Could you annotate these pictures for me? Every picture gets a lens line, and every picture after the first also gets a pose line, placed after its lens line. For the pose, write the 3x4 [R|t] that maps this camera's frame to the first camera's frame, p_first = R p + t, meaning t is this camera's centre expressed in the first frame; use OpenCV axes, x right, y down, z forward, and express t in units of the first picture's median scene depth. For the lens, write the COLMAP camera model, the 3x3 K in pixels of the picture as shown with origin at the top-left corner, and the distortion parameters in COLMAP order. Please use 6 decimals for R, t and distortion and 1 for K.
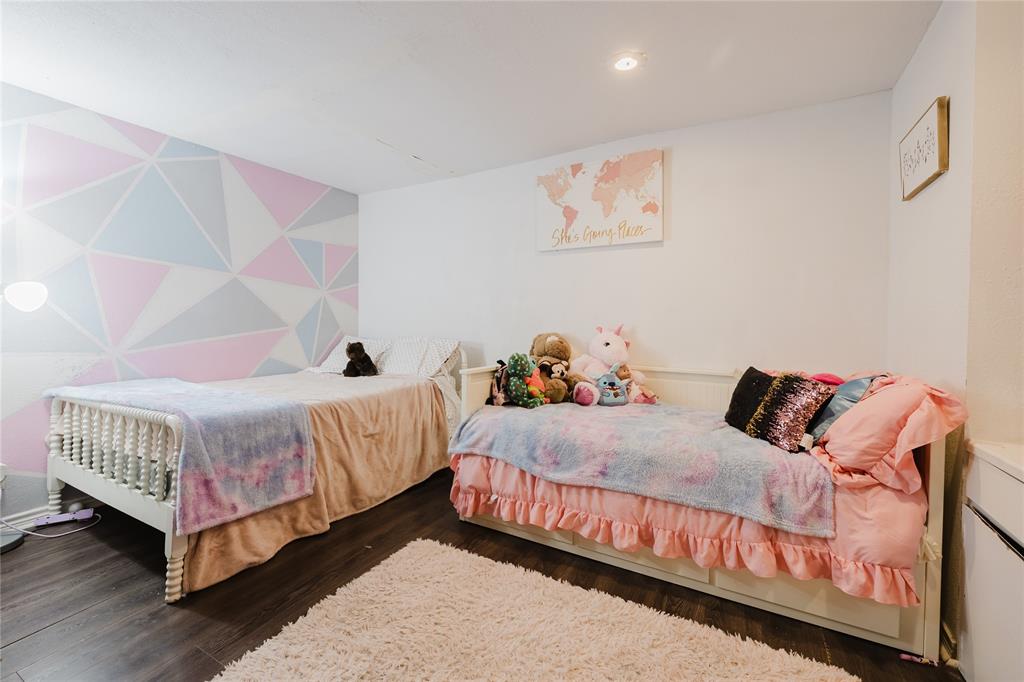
lens RADIAL K [[437.7, 0, 516.1], [0, 437.7, 338.6], [0, 0, 1]] dist [0.000537, 0.000084]
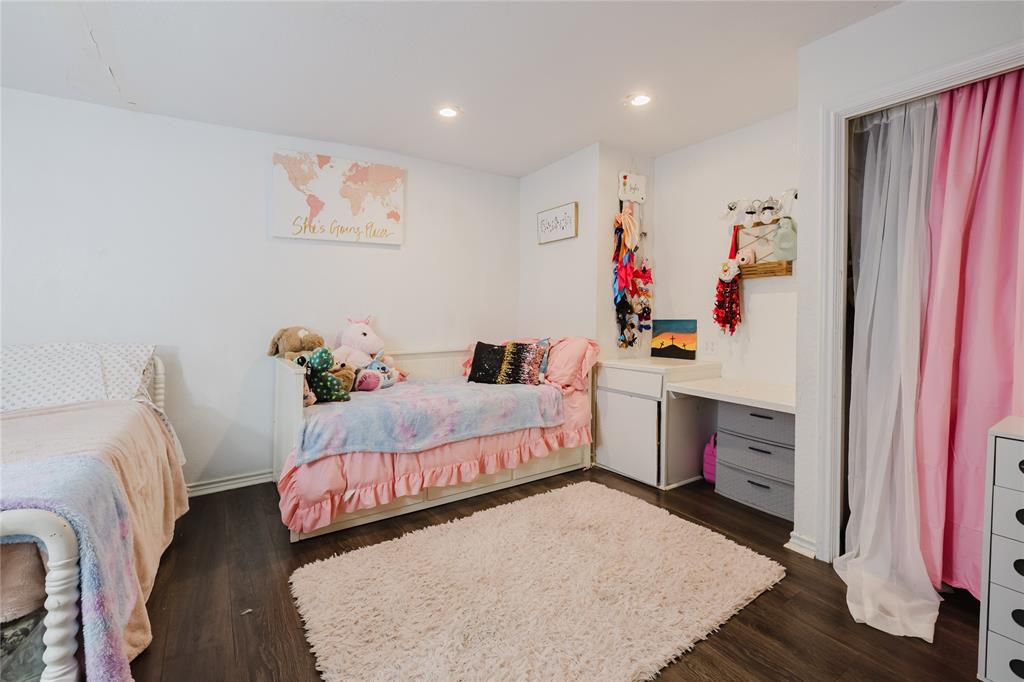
lens RADIAL K [[437.7, 0, 516.1], [0, 437.7, 338.6], [0, 0, 1]] dist [0.000537, 0.000084]
pose [[0.462847, -0.068064, 0.883821, -0.761064], [0.055200, 0.997326, 0.047897, -0.009431], [-0.884718, 0.026618, 0.465366, 0.215848]]
